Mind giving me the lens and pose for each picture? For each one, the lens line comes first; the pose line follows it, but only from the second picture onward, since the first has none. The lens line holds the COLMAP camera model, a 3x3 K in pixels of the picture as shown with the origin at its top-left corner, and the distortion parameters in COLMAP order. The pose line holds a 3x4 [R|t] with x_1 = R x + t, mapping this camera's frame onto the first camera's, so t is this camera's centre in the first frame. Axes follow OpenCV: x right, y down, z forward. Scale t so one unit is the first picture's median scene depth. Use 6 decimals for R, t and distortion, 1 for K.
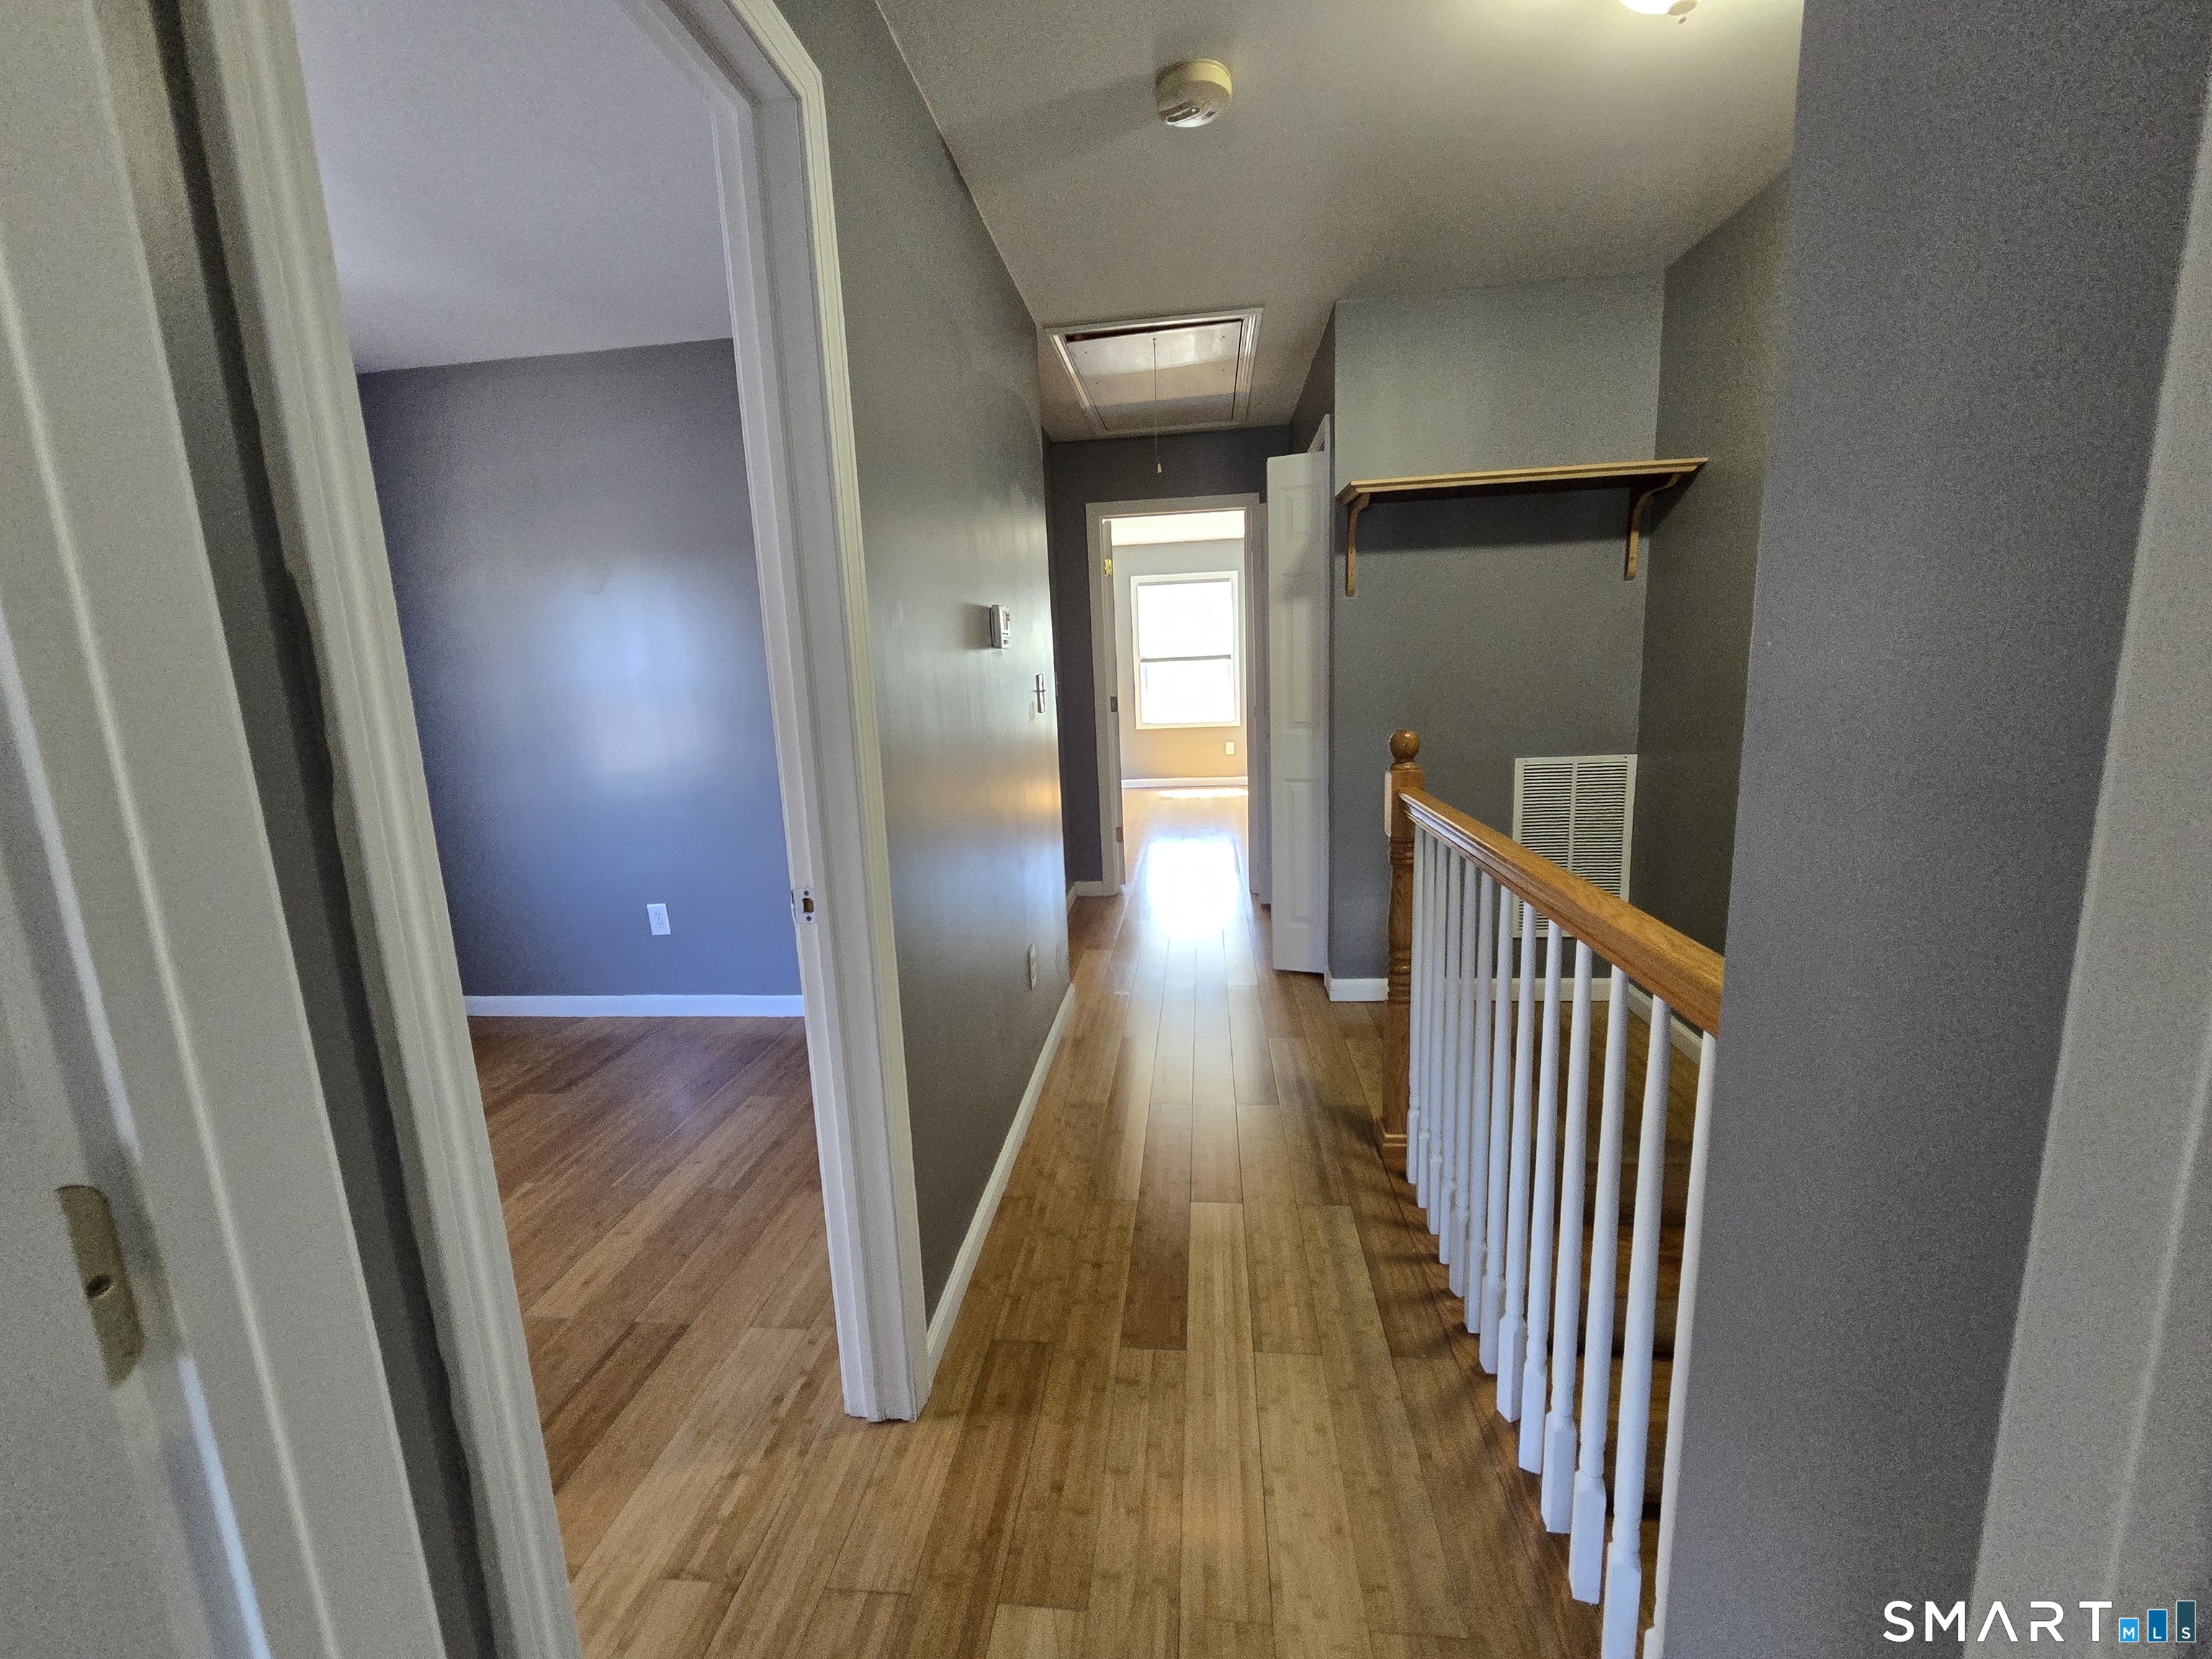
lens RADIAL K [[909.8, 0, 1095.2], [0, 909.8, 826.6], [0, 0, 1]] dist [-0.009507, 0.002408]
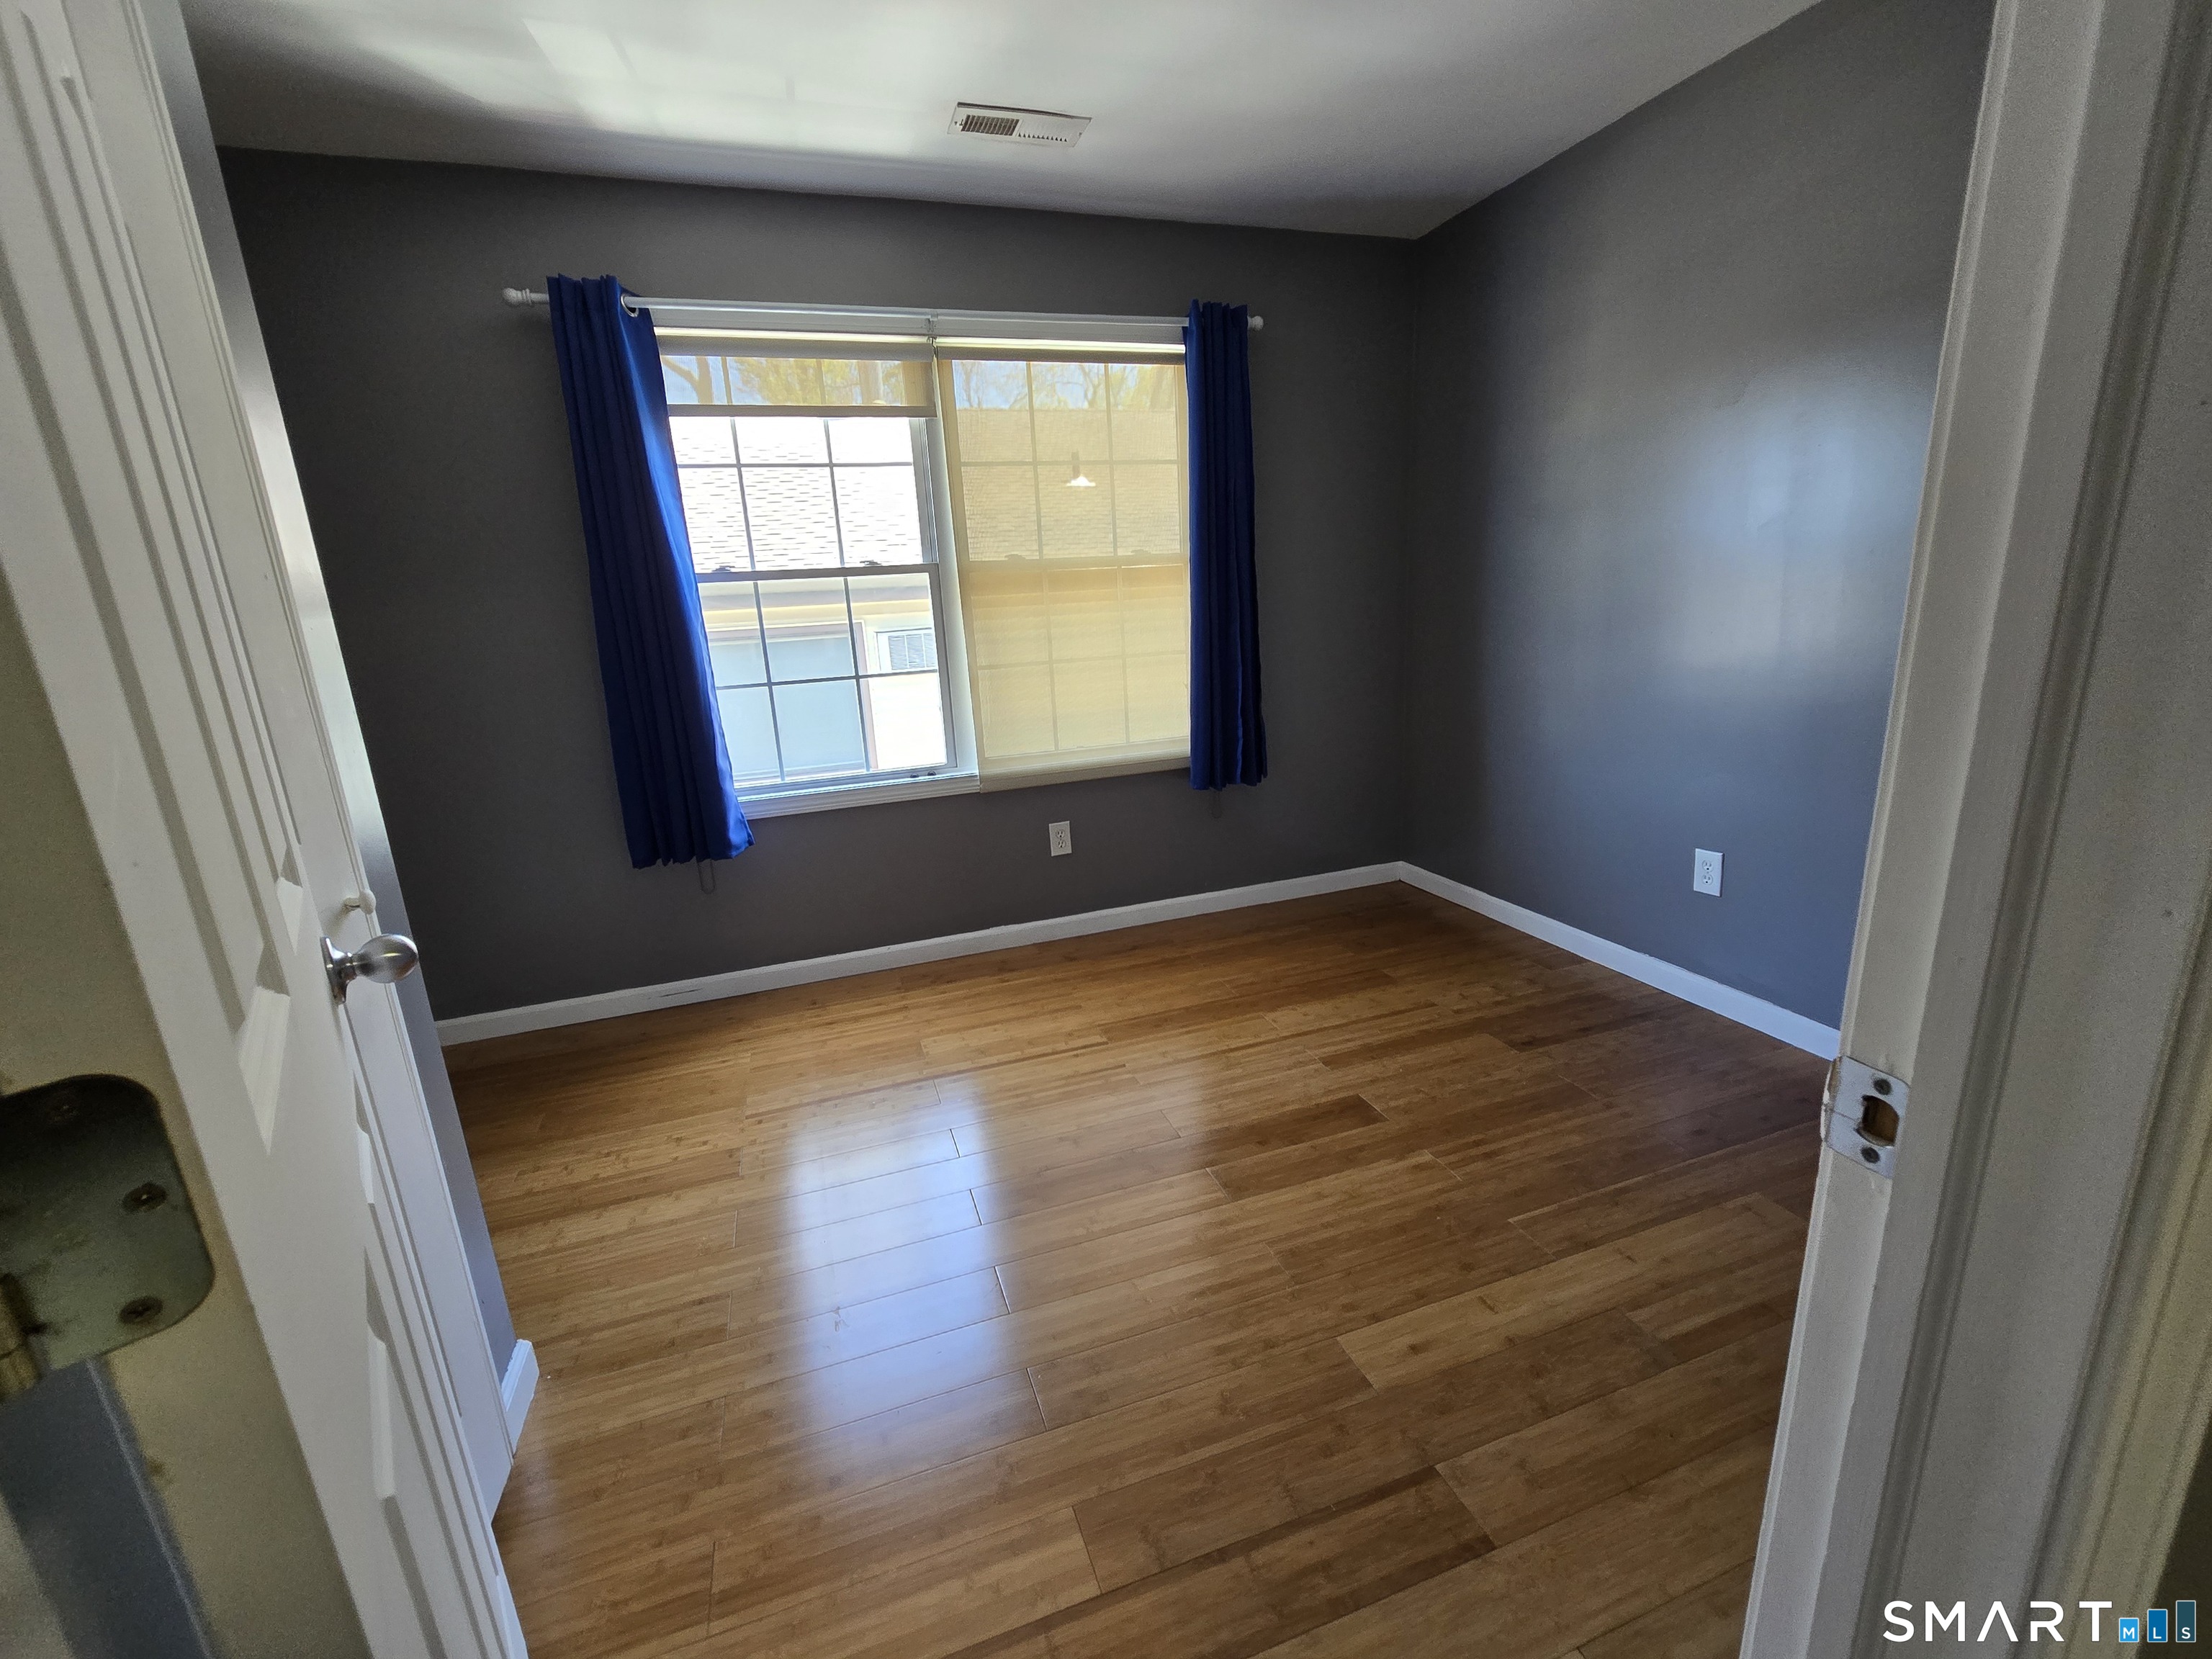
lens RADIAL K [[909.8, 0, 1099.1], [0, 909.8, 827.9], [0, 0, 1]] dist [-0.009507, 0.002408]
pose [[0.434309, 0.237061, -0.869010, -0.101414], [-0.121325, 0.971351, 0.204344, -0.028880], [0.892556, 0.016684, 0.450628, 0.339728]]
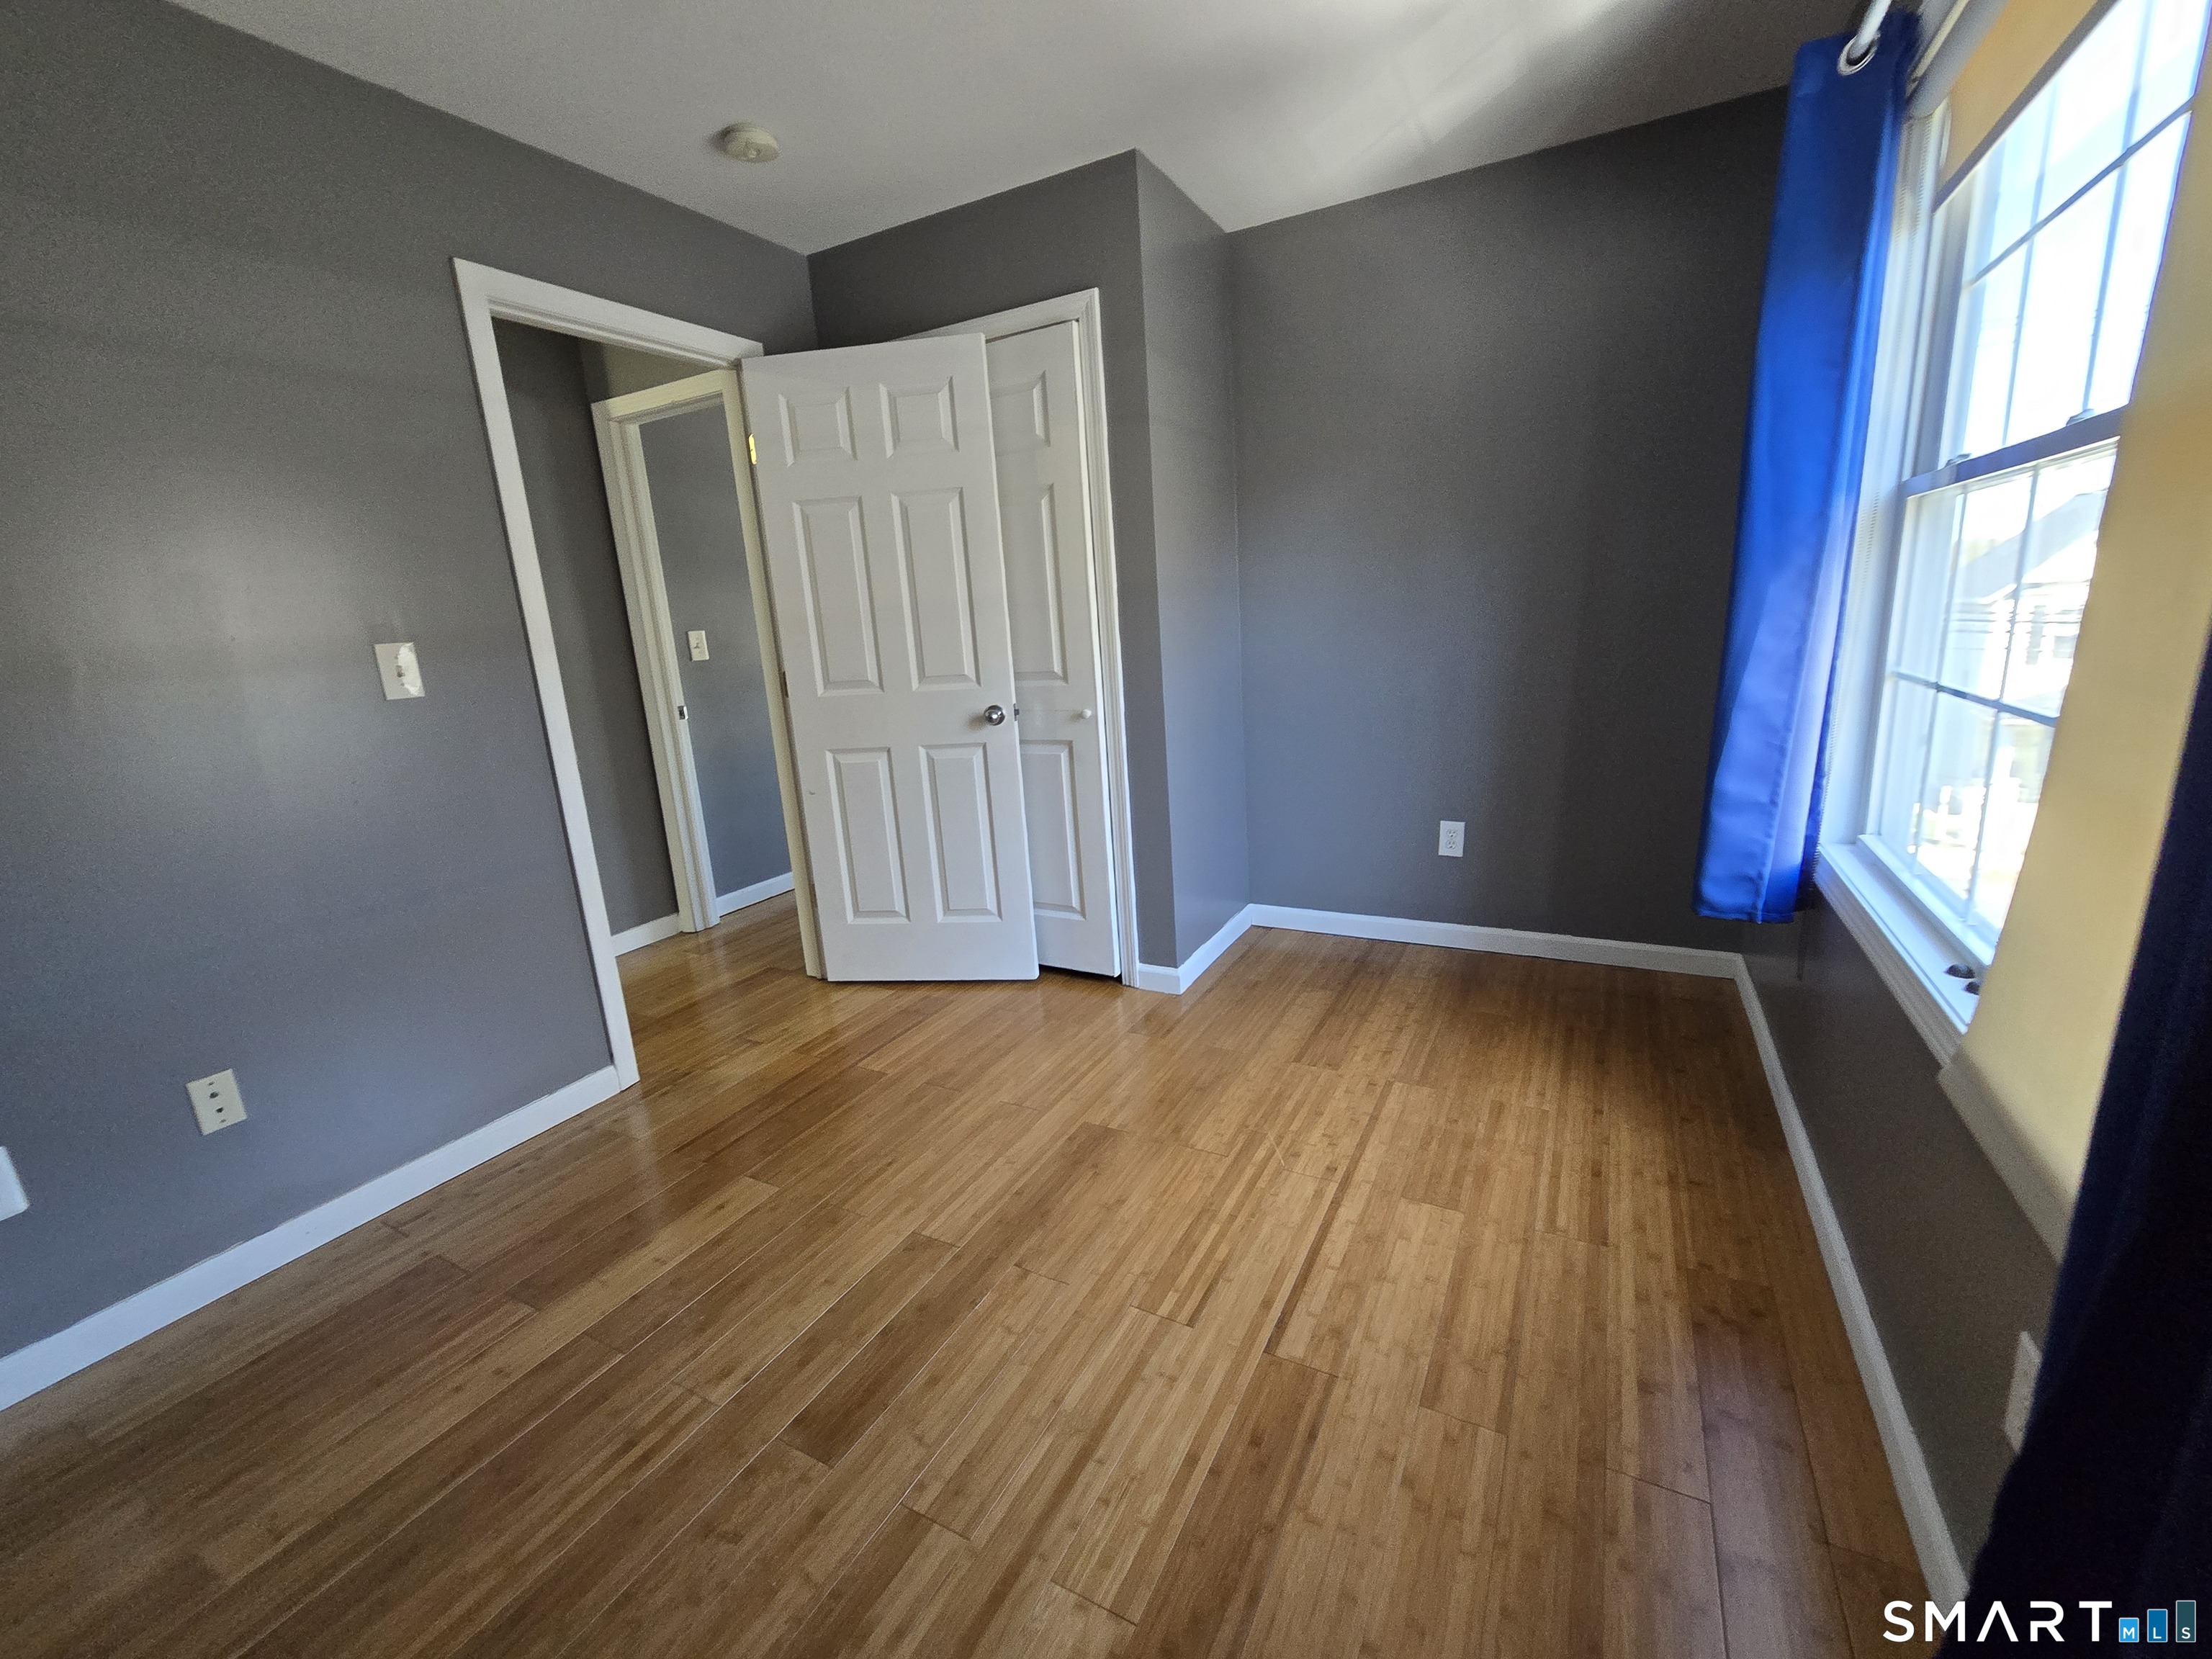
lens RADIAL K [[909.8, 0, 1100.5], [0, 909.8, 828.4], [0, 0, 1]] dist [-0.009507, 0.002408]
pose [[-0.924474, 0.006441, 0.381191, -1.072037], [0.159389, 0.914813, 0.371097, -0.145197], [-0.346328, 0.403827, -0.846747, 1.234347]]
